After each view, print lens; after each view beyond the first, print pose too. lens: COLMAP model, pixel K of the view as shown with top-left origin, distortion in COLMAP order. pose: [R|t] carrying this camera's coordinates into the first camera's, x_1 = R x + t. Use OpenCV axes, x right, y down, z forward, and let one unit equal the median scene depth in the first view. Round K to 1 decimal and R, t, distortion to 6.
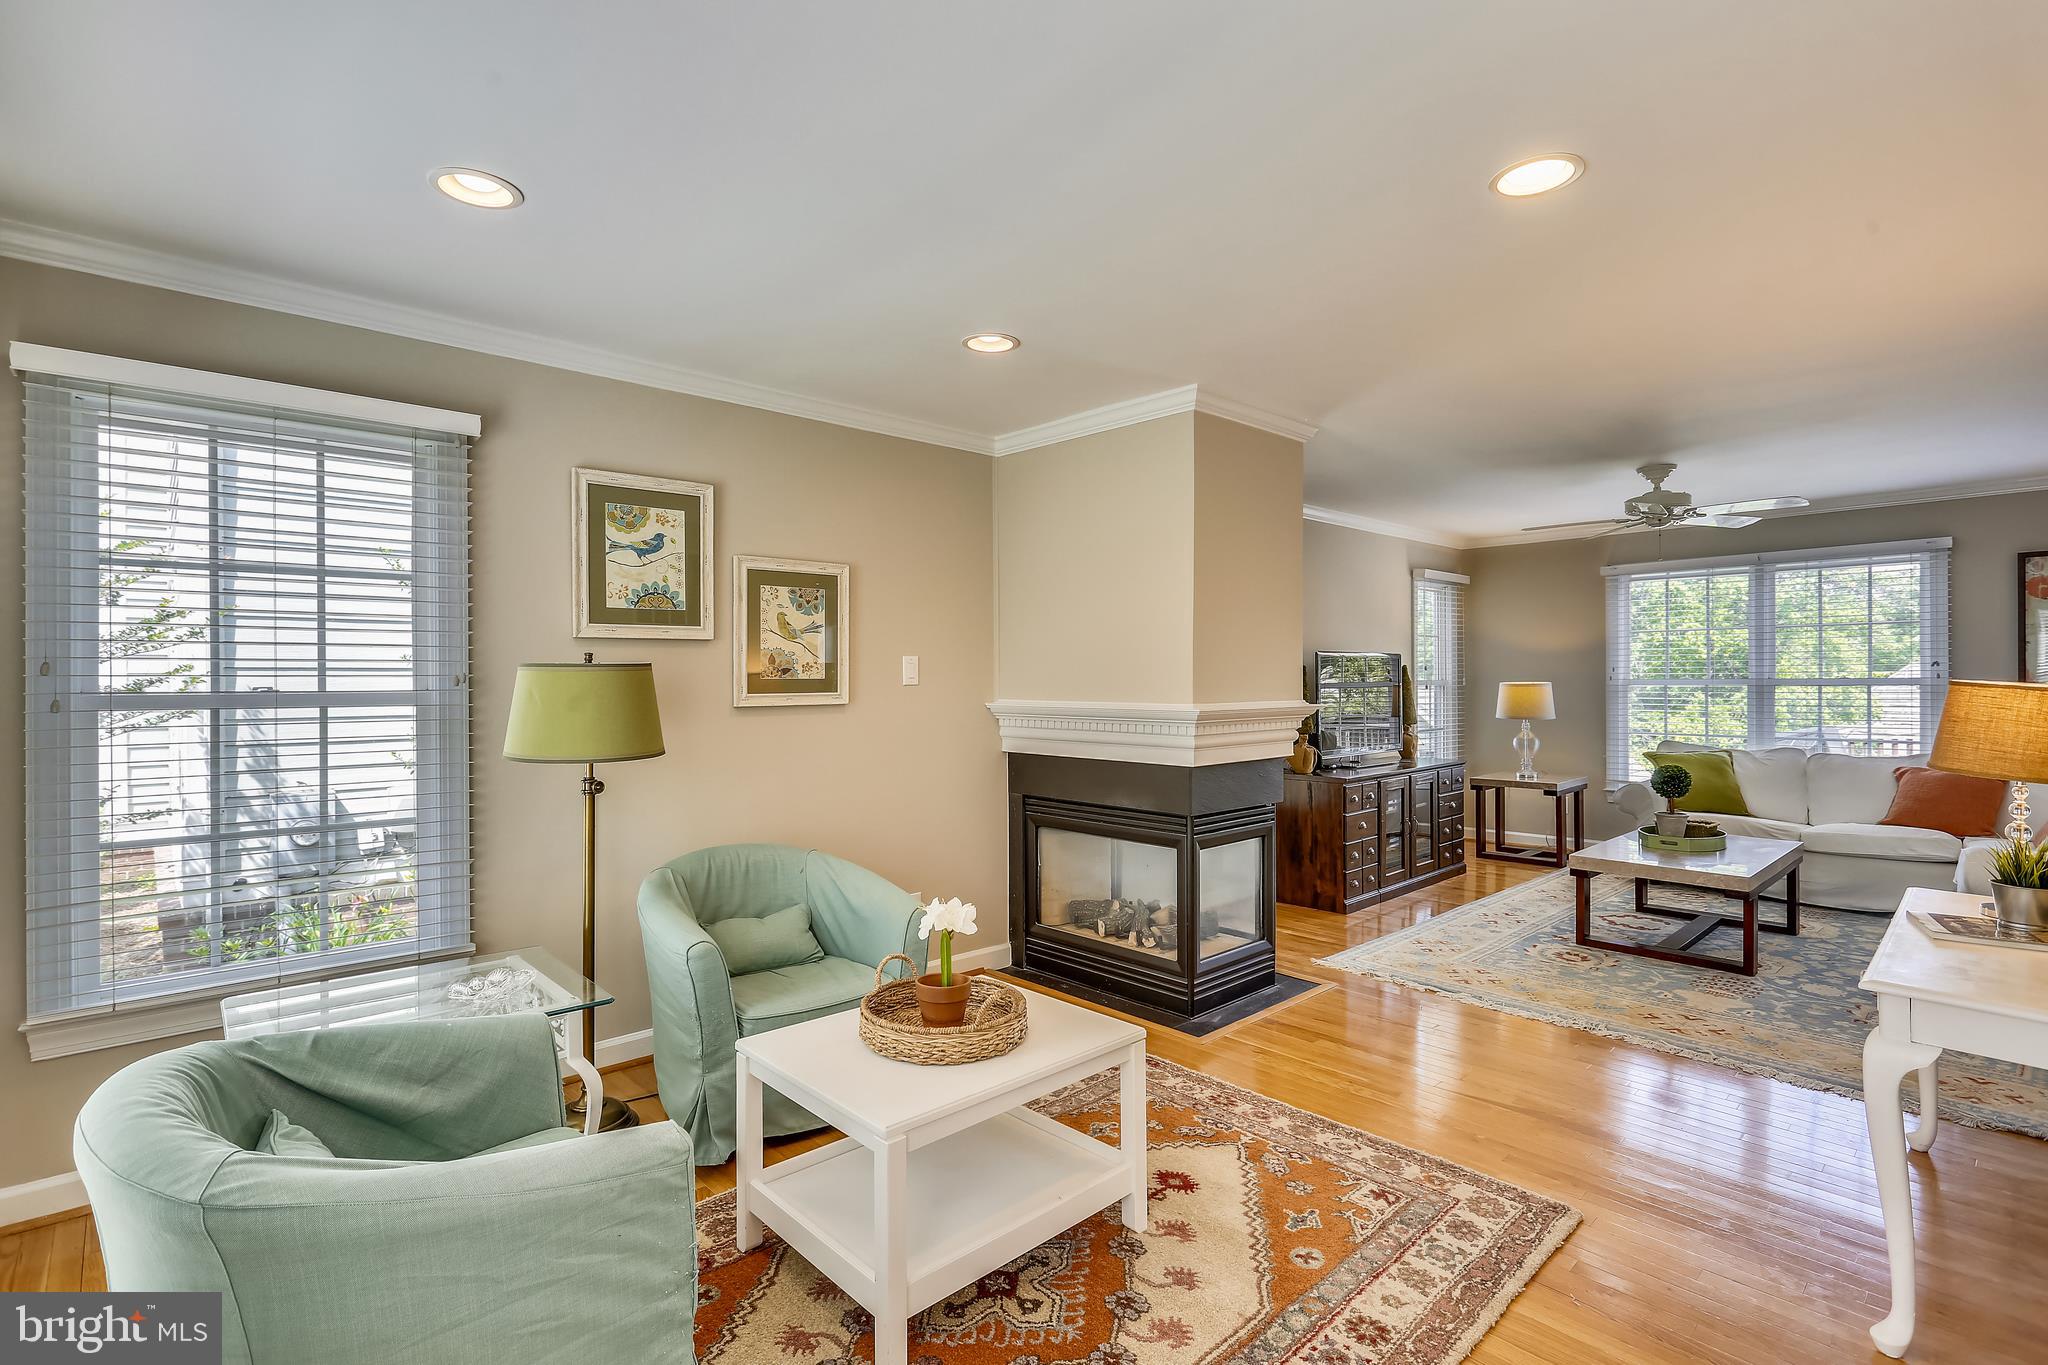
lens RADIAL K [[951.1, 0, 1027.7], [0, 951.1, 678.1], [0, 0, 1]] dist [-0.000424, -0.000264]
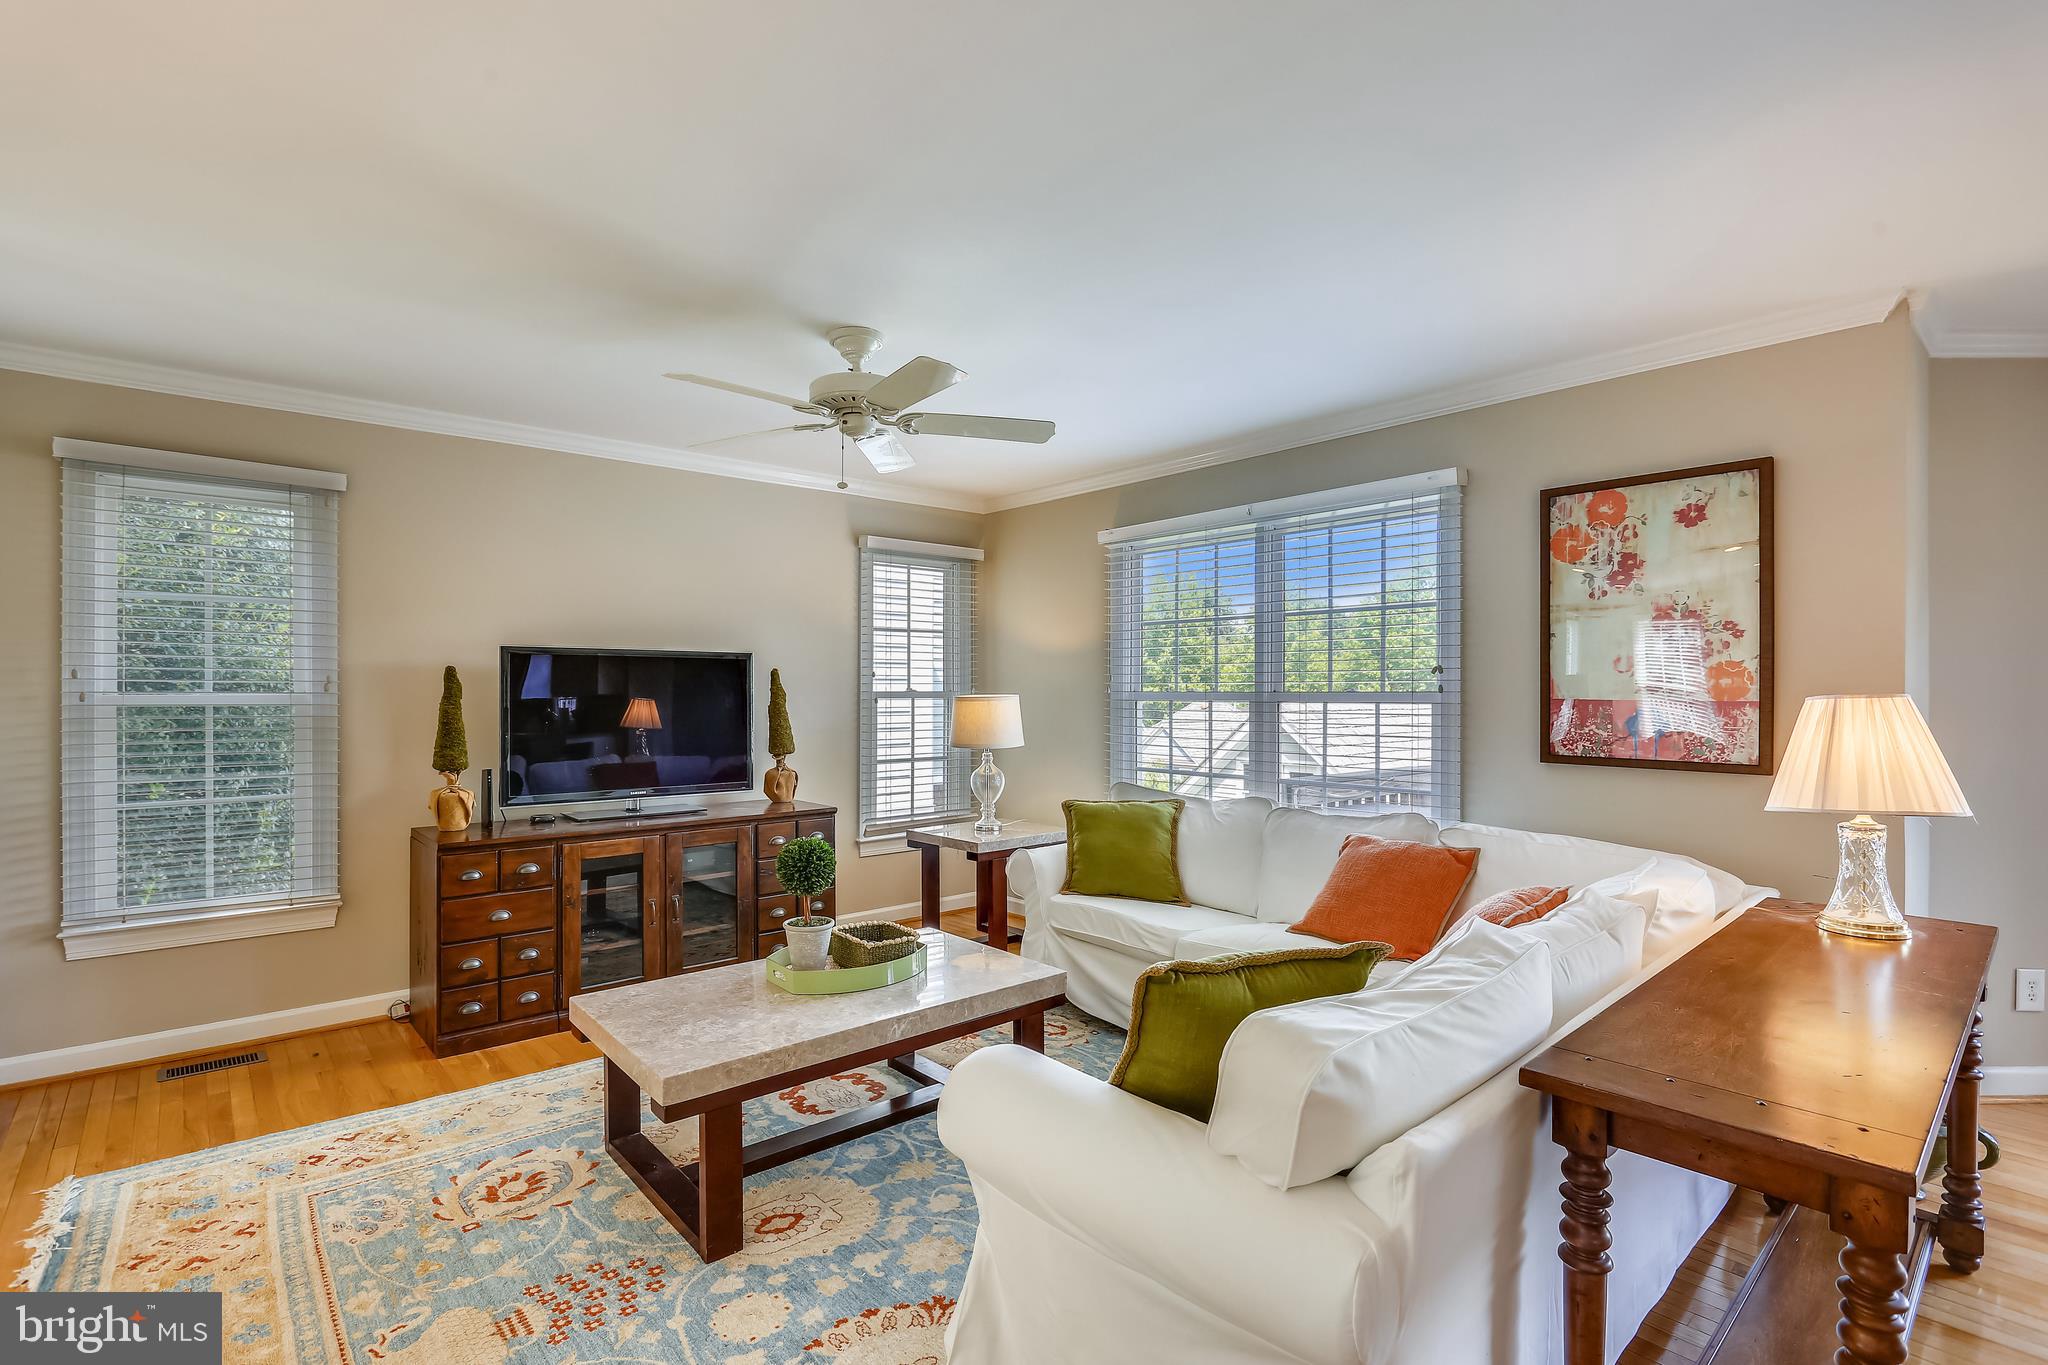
lens RADIAL K [[958.7, 0, 1015.5], [0, 958.7, 687.6], [0, 0, 1]] dist [-0.010470, 0.001086]
pose [[0.999506, 0.006820, -0.030690, 0.876801], [-0.006851, 0.999976, -0.000897, -0.001165], [0.030683, 0.001107, 0.999529, 0.449214]]
